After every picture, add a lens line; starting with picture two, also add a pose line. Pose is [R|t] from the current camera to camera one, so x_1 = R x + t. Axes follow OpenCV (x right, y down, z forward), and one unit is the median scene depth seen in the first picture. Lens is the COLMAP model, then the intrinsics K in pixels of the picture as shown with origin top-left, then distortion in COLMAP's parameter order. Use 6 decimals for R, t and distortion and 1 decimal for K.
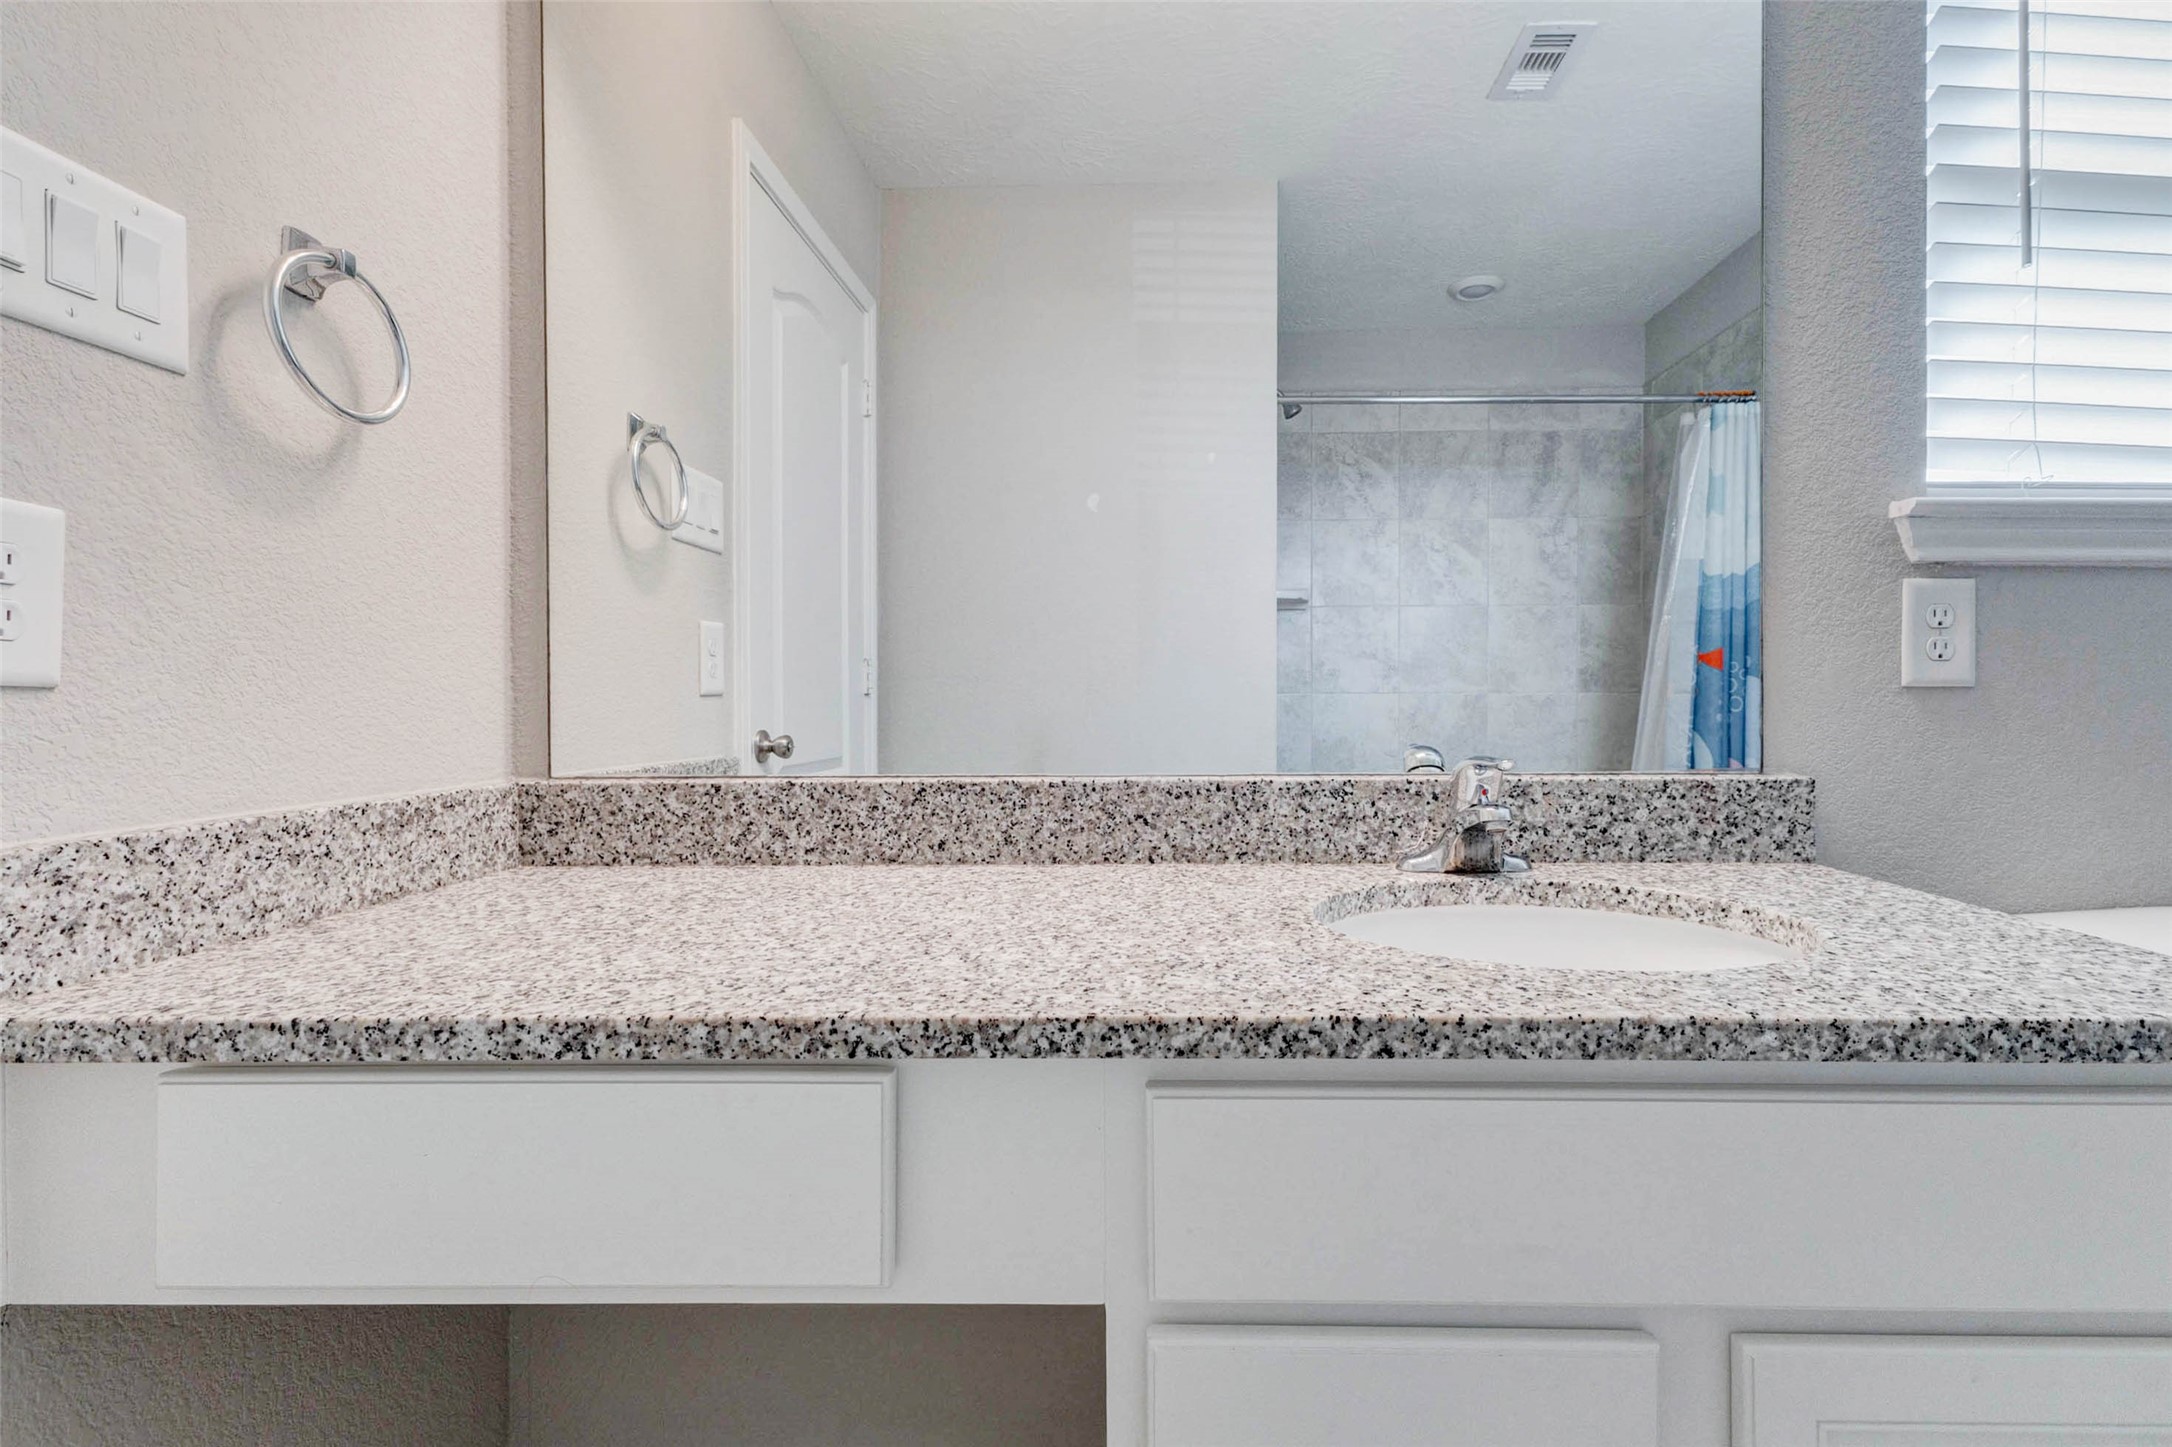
lens RADIAL K [[959.3, 0, 1057.1], [0, 959.3, 683.9], [0, 0, 1]] dist [0.014847, -0.003558]
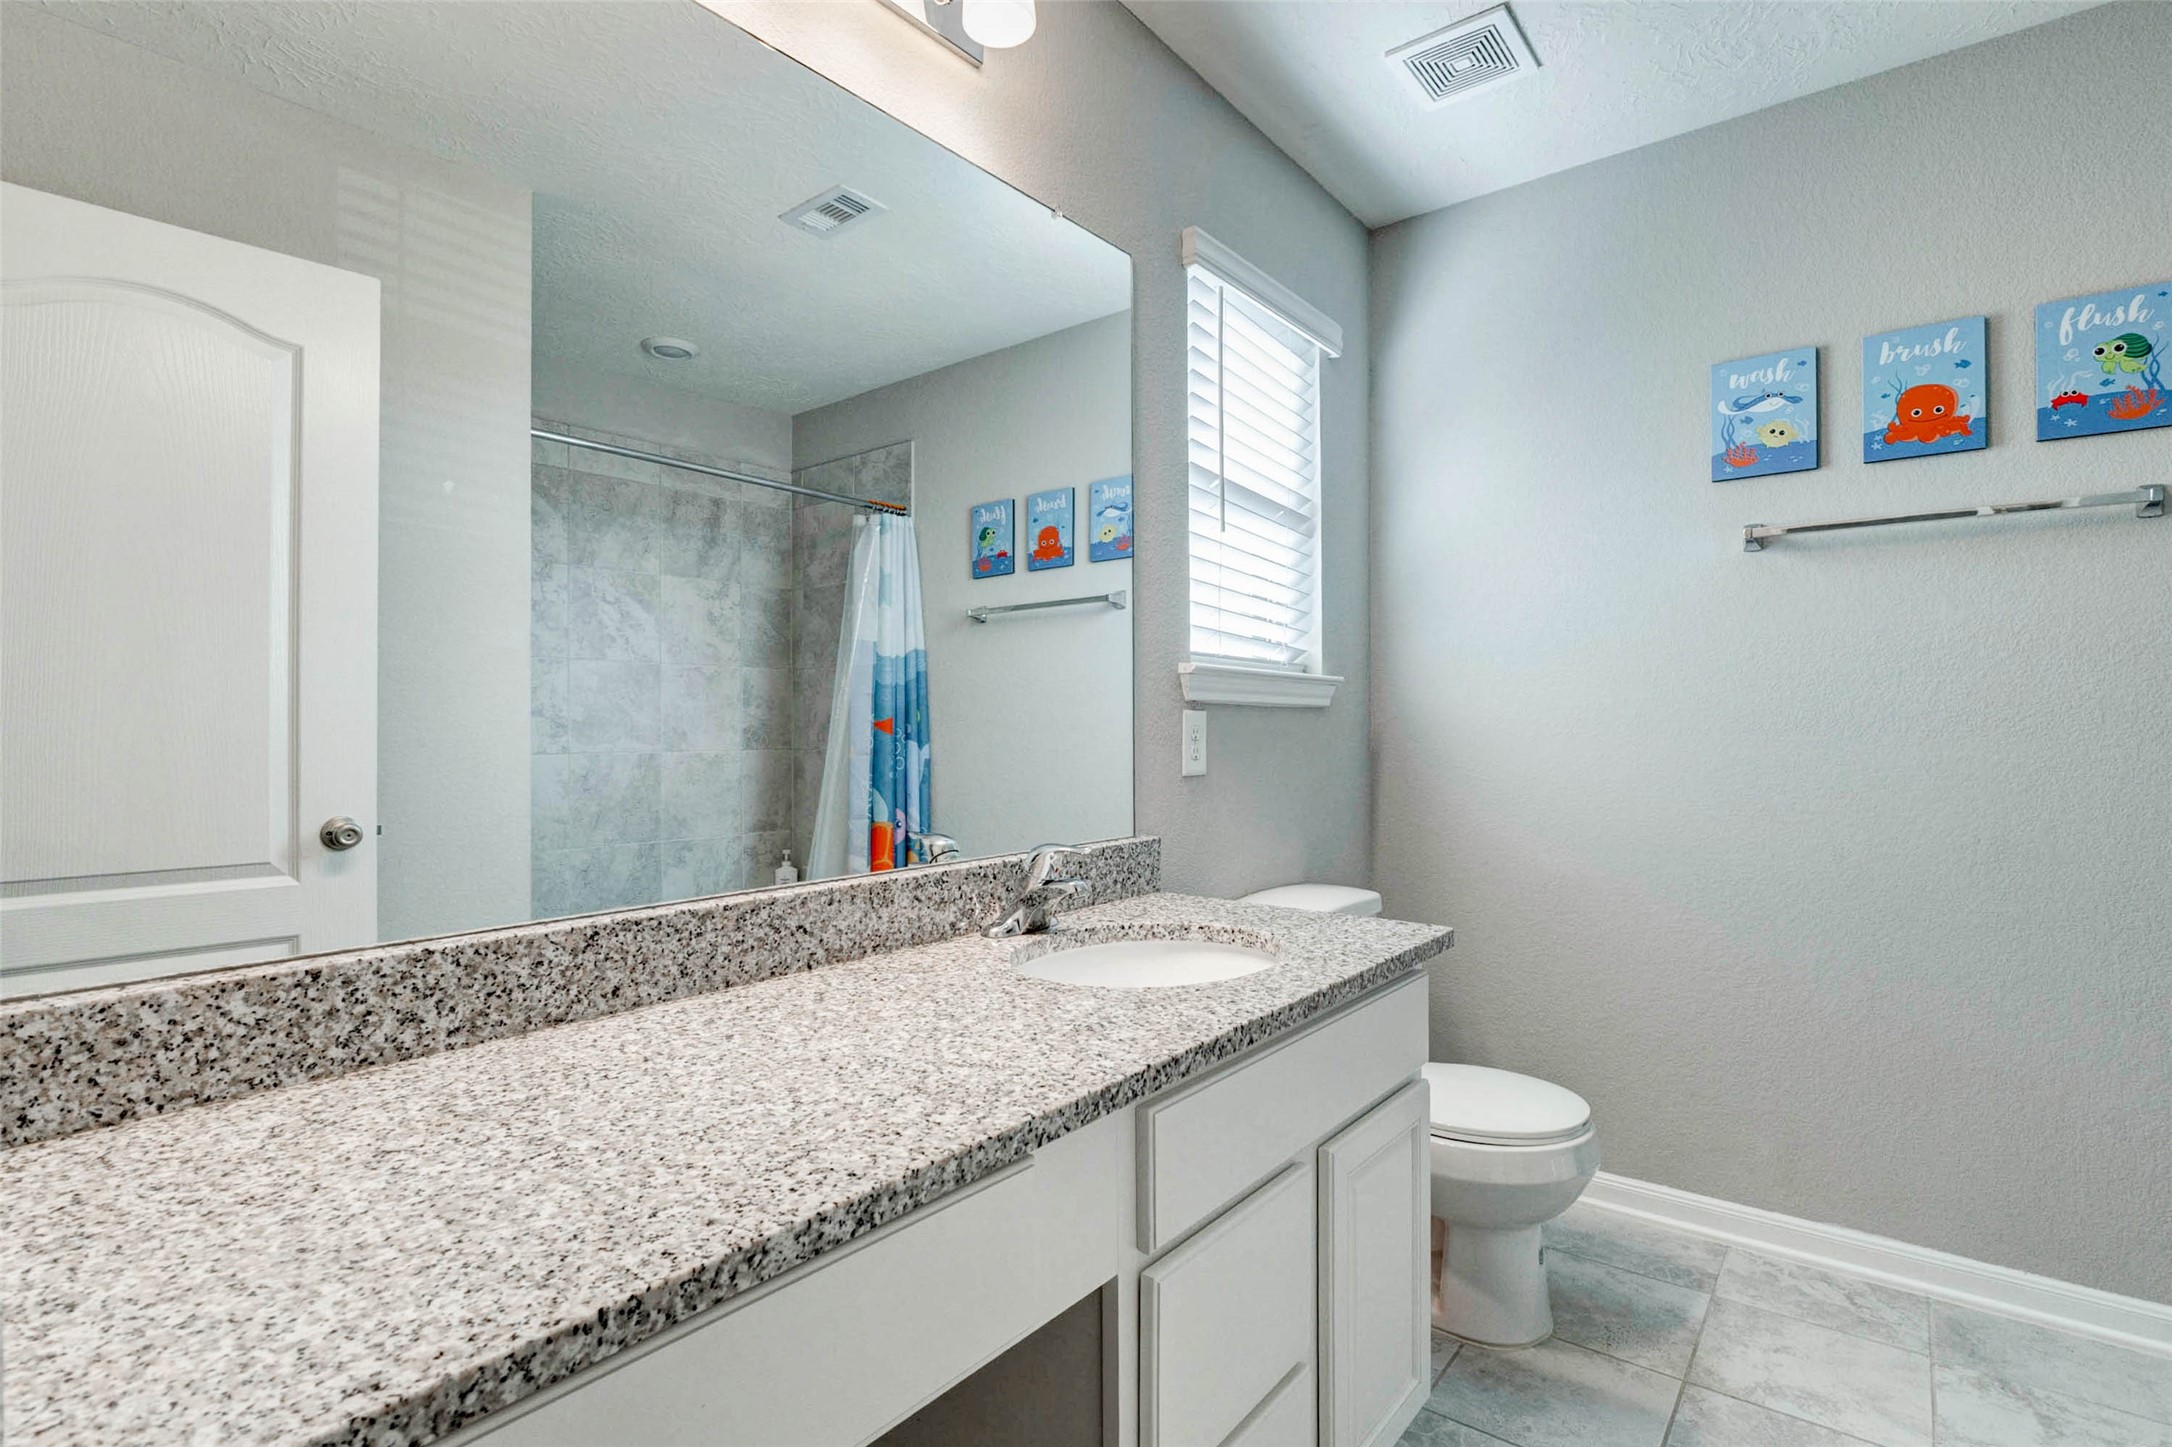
lens RADIAL K [[999.4, 0, 1102.7], [0, 999.4, 720.4], [0, 0, 1]] dist [0.002207, -0.000160]
pose [[0.628680, 0.009610, 0.777605, -0.564132], [0.001695, 0.999904, -0.013727, -0.073193], [-0.777663, 0.009948, 0.628603, 0.049336]]
